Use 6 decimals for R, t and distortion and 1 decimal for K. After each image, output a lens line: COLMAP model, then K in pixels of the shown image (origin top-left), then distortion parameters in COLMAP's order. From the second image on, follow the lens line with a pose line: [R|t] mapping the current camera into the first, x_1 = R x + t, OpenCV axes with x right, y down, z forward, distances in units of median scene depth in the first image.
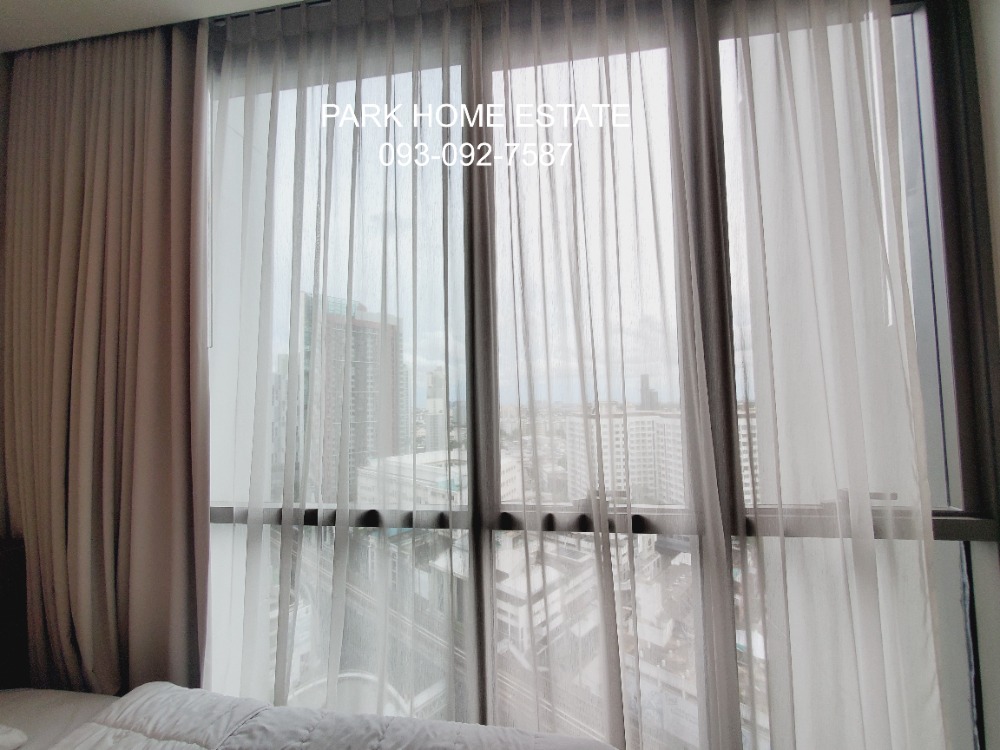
lens RADIAL K [[399.3, 0, 498.1], [0, 399.3, 381.7], [0, 0, 1]] dist [0.000829, 0.000207]
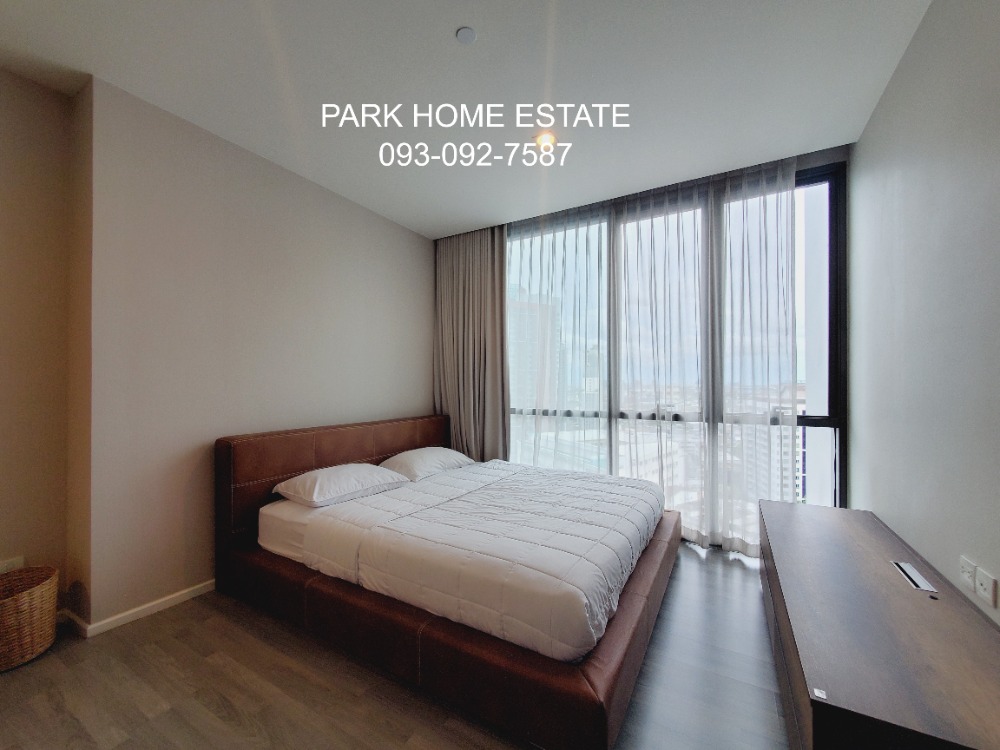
lens RADIAL K [[399.3, 0, 498.1], [0, 399.3, 381.7], [0, 0, 1]] dist [0.000829, 0.000207]
pose [[0.924783, 0.017390, -0.380097, 0.247960], [0.001210, 0.998816, 0.048640, 0.007145], [0.380493, -0.045441, 0.923667, -1.597350]]
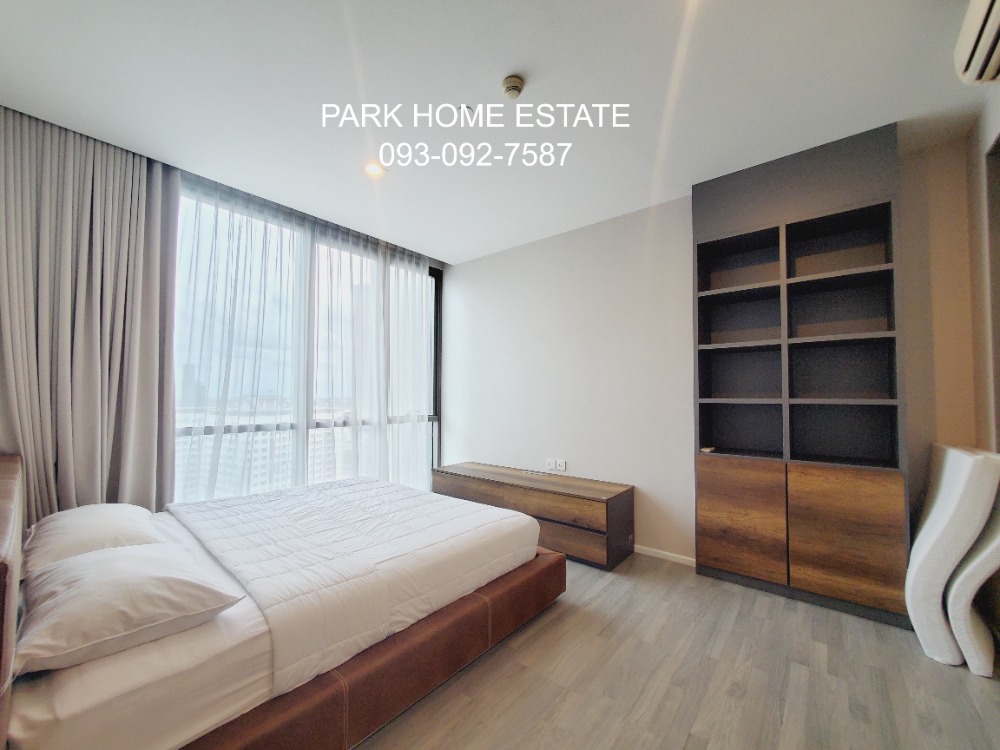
lens RADIAL K [[399.3, 0, 498.1], [0, 399.3, 381.7], [0, 0, 1]] dist [0.000829, 0.000207]
pose [[0.530079, 0.055128, 0.846154, -1.574749], [-0.059704, 0.997834, -0.027608, 0.059452], [-0.845844, -0.035884, 0.532222, -1.386232]]
